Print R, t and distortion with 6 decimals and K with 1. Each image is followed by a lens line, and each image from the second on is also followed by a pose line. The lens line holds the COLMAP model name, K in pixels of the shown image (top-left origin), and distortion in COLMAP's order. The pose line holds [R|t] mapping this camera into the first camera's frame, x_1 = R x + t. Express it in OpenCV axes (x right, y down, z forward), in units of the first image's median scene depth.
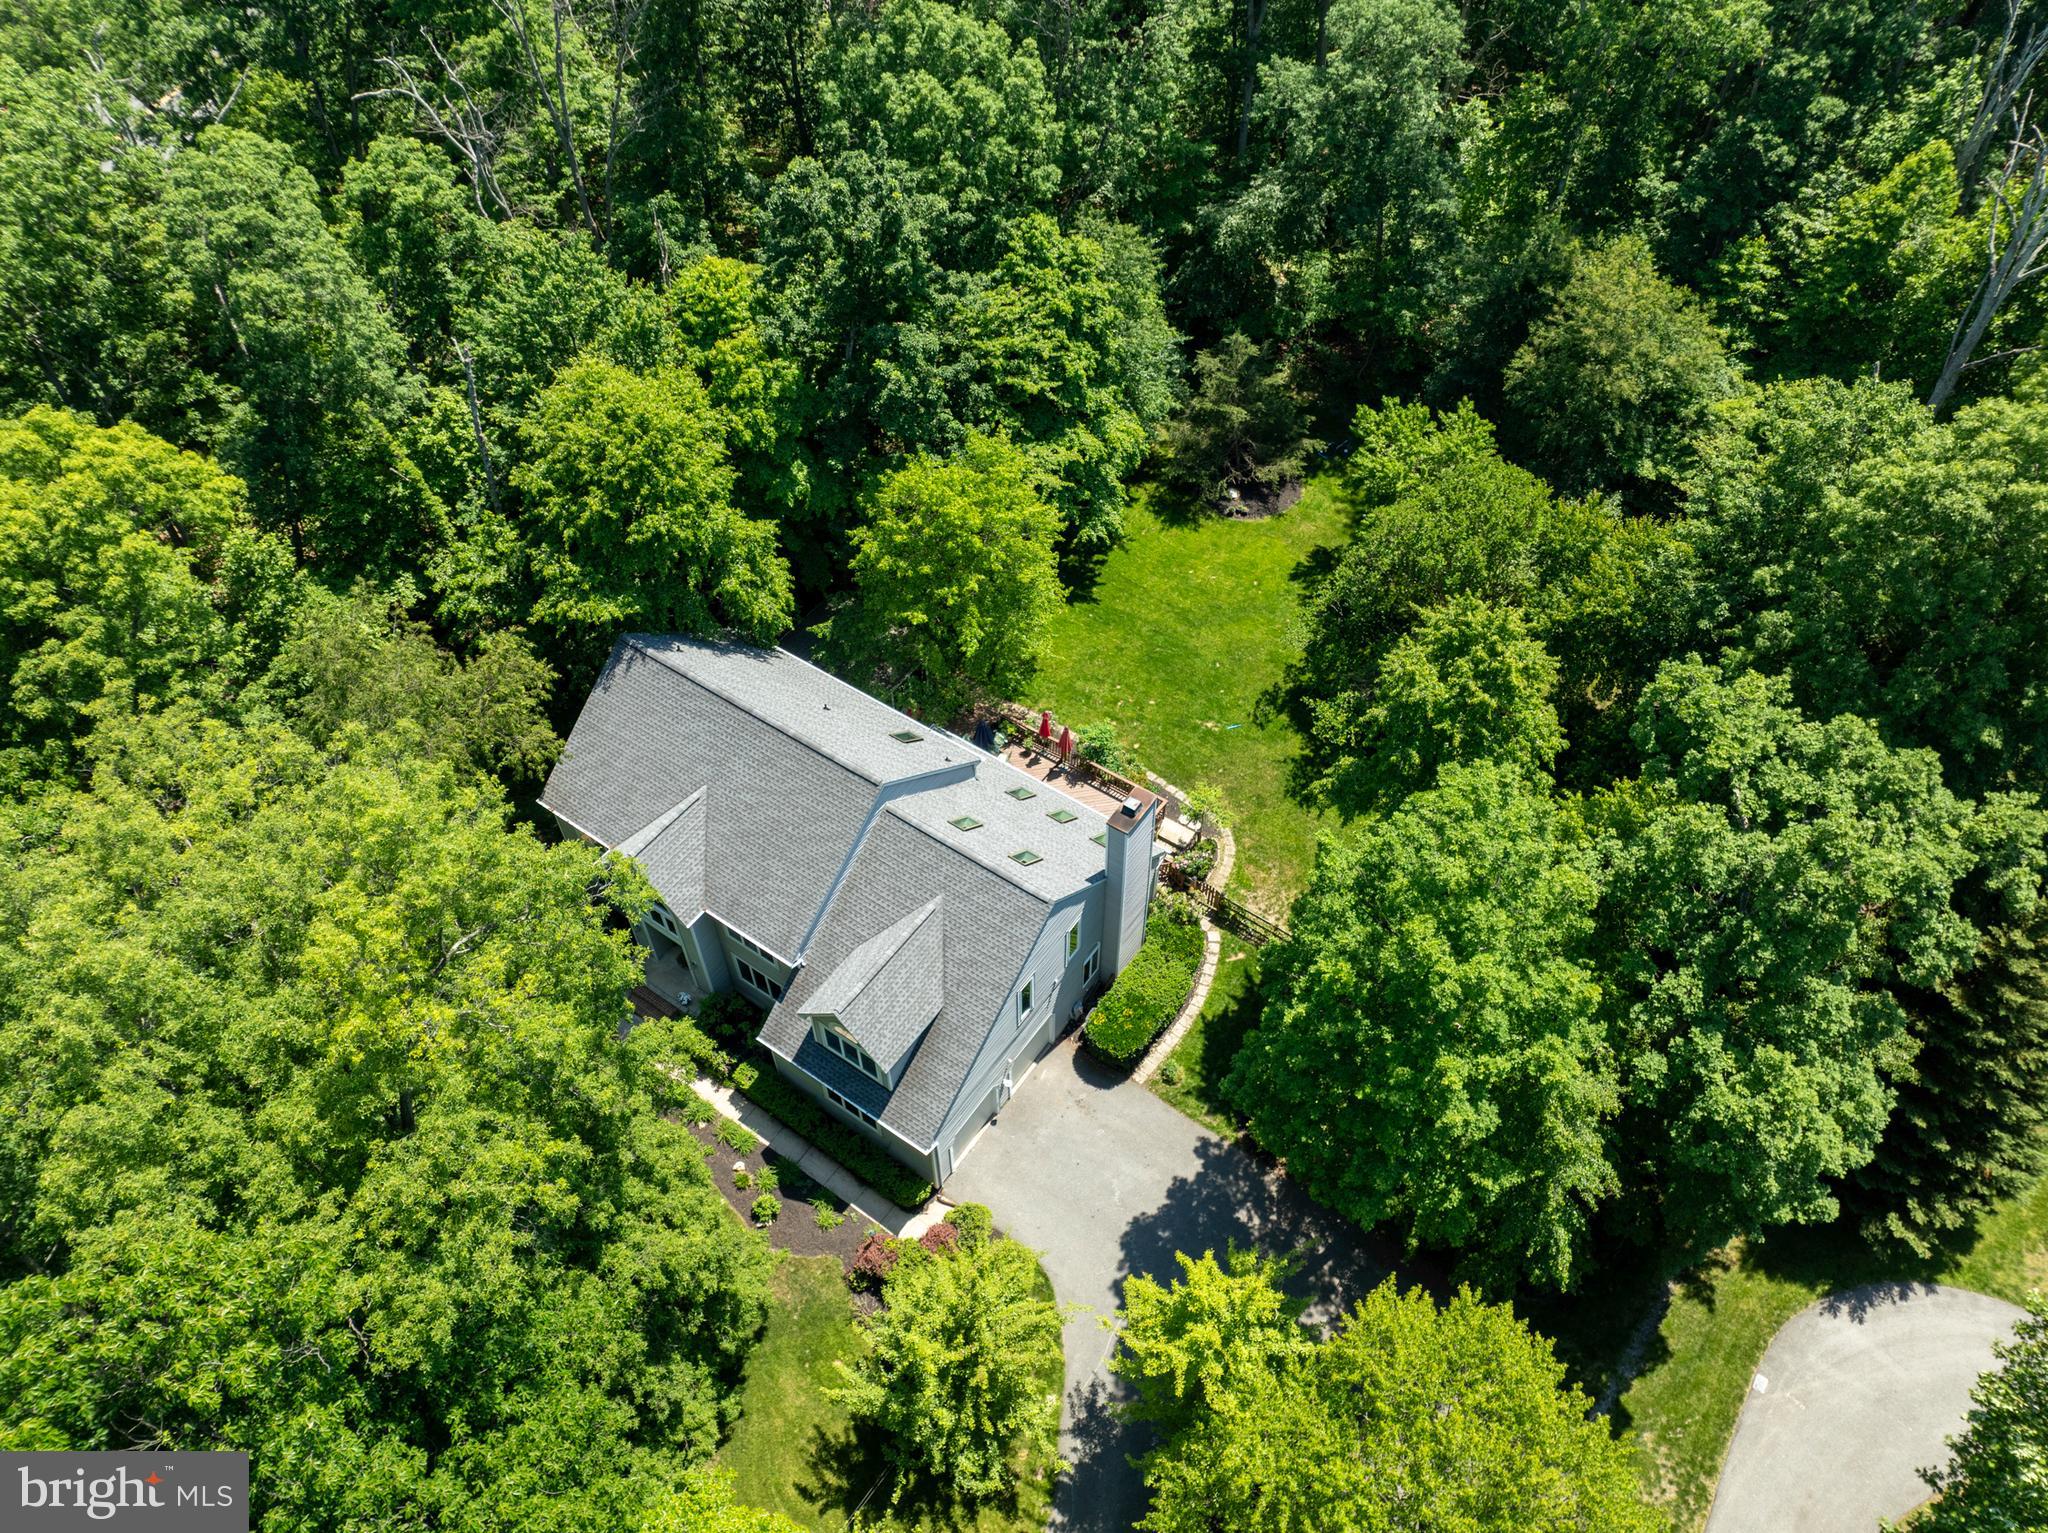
lens RADIAL K [[1444.8, 0, 1018.4], [0, 1444.8, 771.7], [0, 0, 1]] dist [-0.026053, -0.019679]
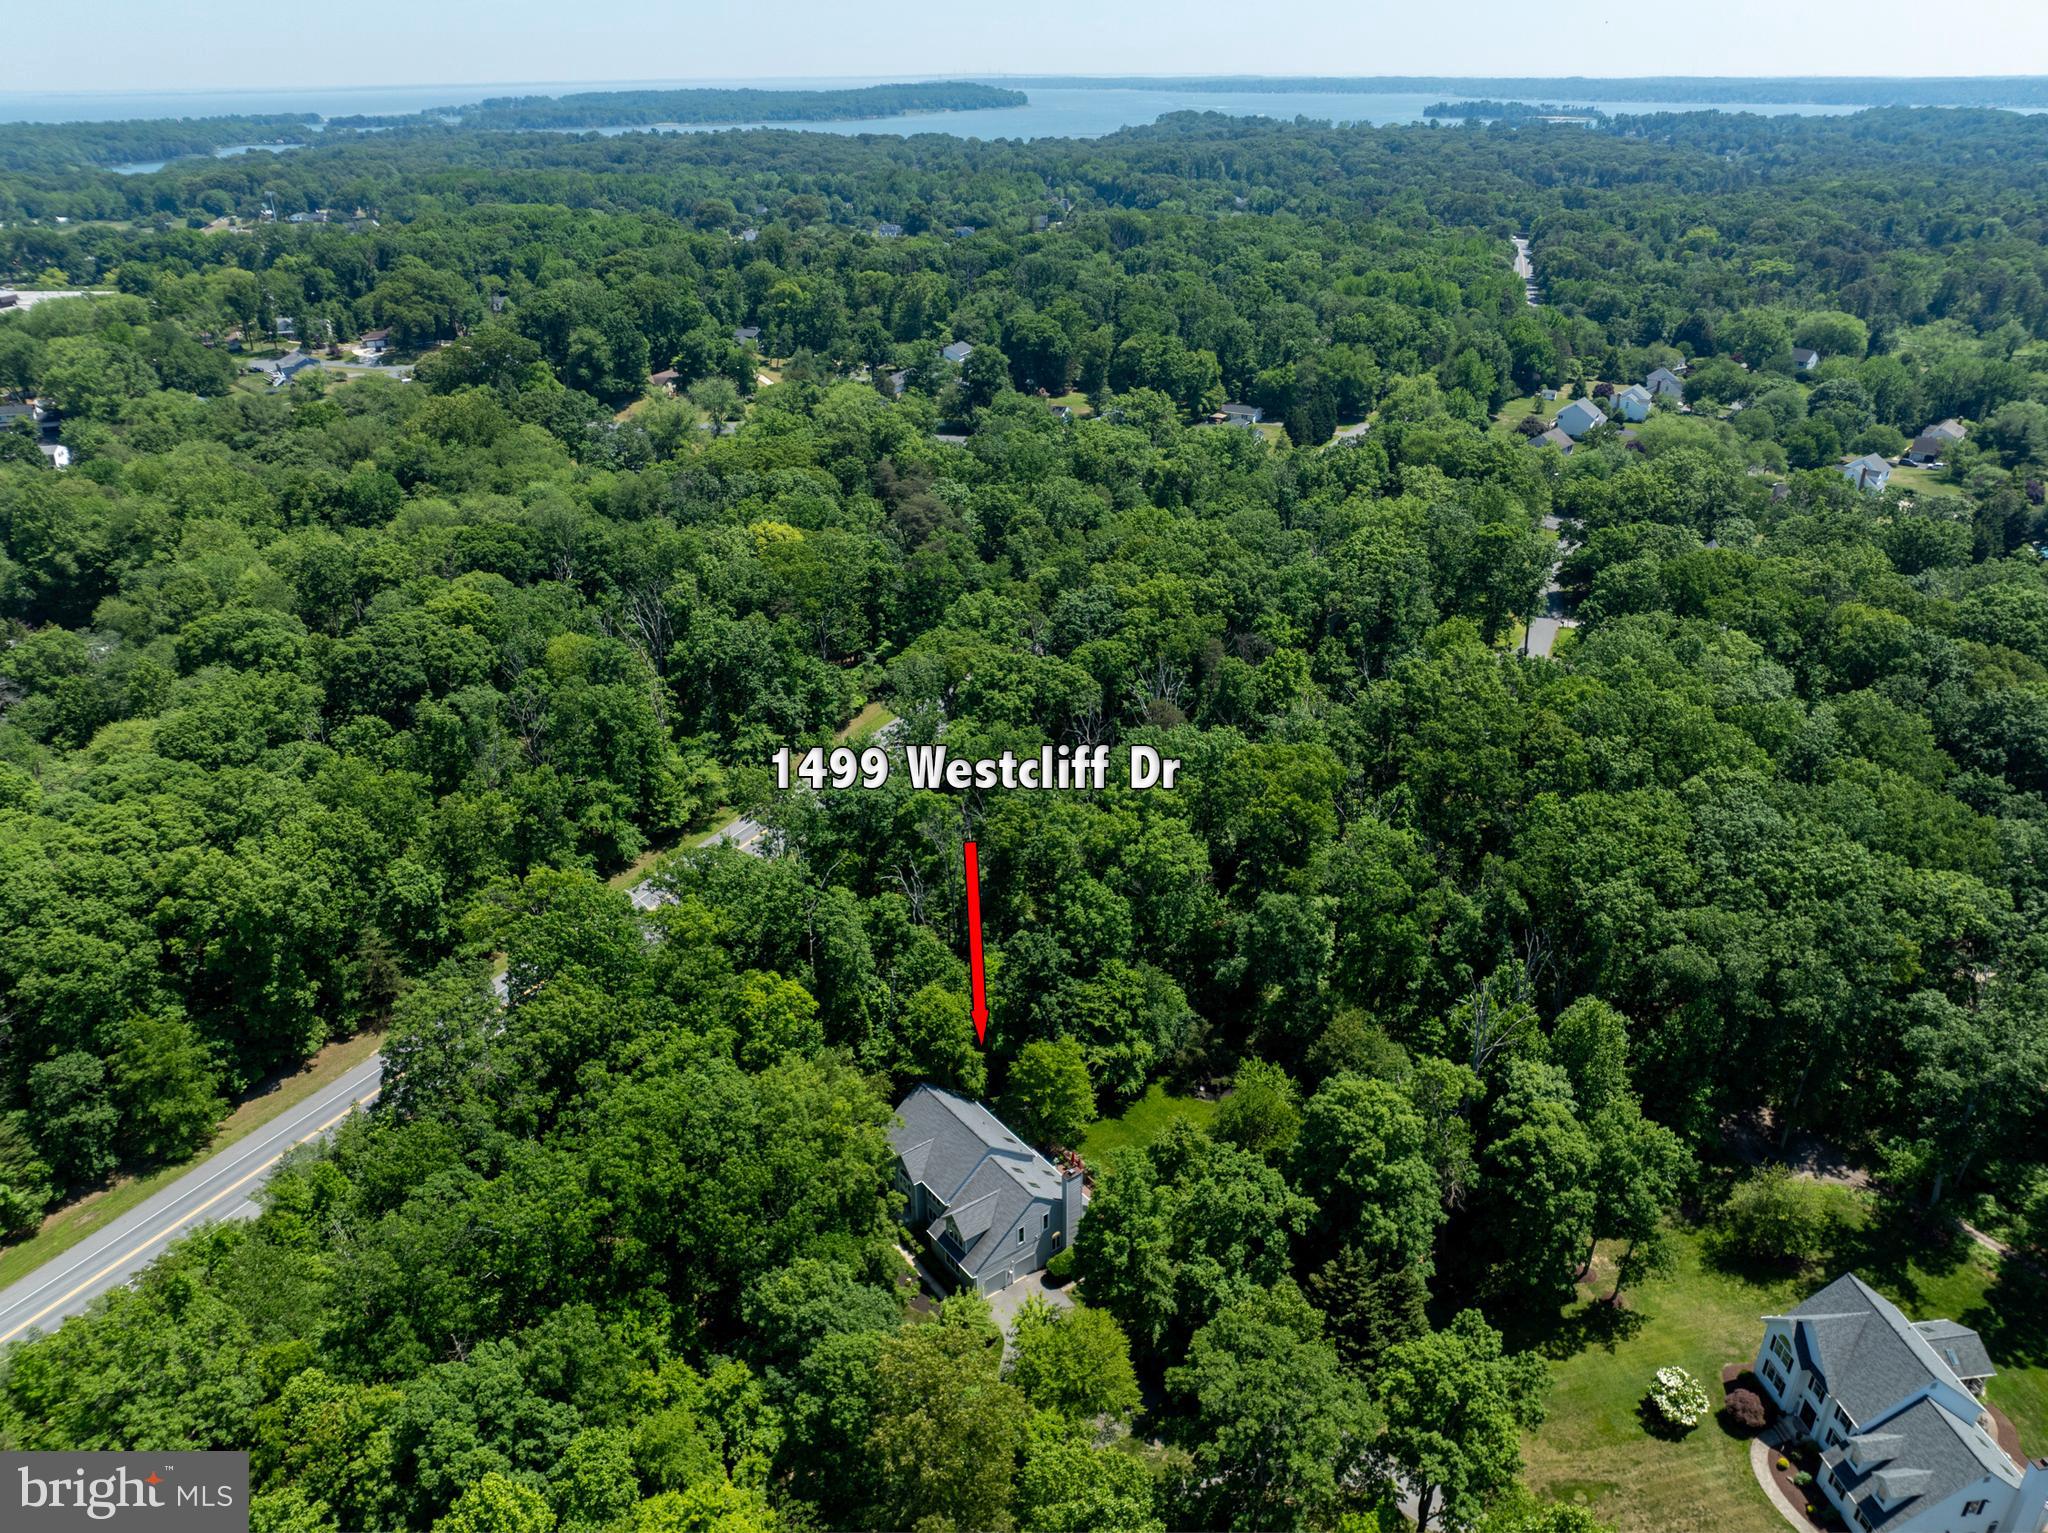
lens RADIAL K [[1444.9, 0, 1018.9], [0, 1444.9, 769.0], [0, 0, 1]] dist [-0.039507, 0.006401]
pose [[0.951857, 0.137947, -0.273751, 0.559767], [-0.237000, 0.897560, -0.371776, 0.338527], [0.194422, 0.418756, 0.887042, -1.613351]]
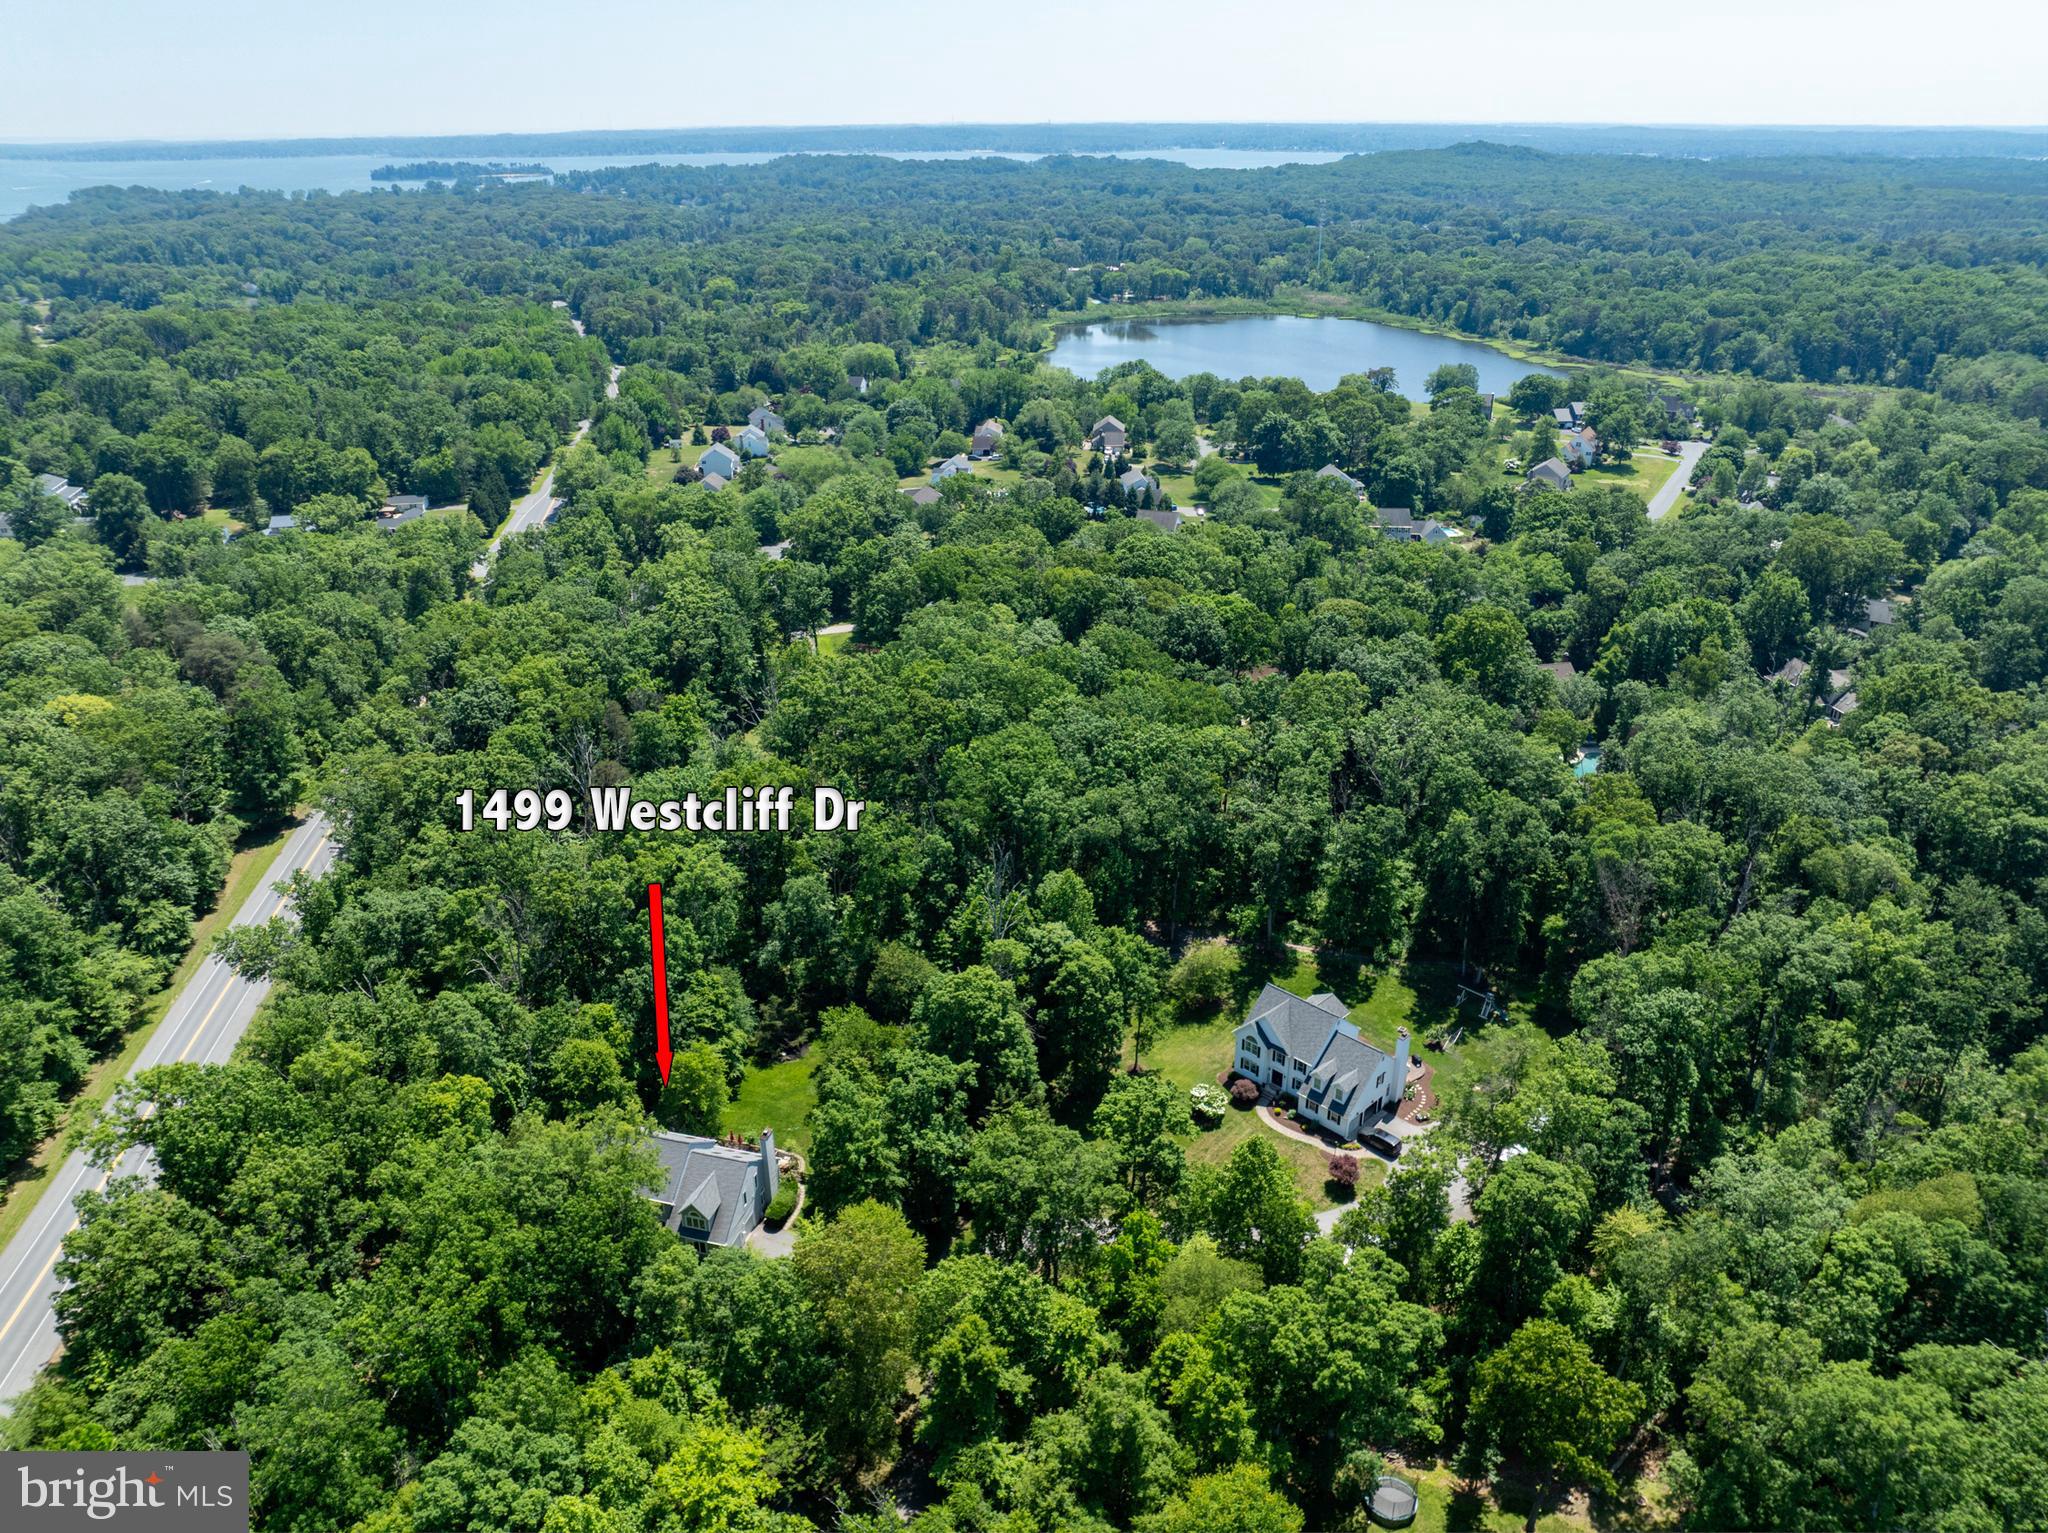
lens RADIAL K [[1444.8, 0, 1018.4], [0, 1444.8, 771.7], [0, 0, 1]] dist [-0.026053, -0.019679]
pose [[0.939838, -0.137285, 0.312821, -0.268946], [0.259524, 0.882393, -0.392466, 0.664988], [-0.222151, 0.450039, 0.864935, -2.143697]]
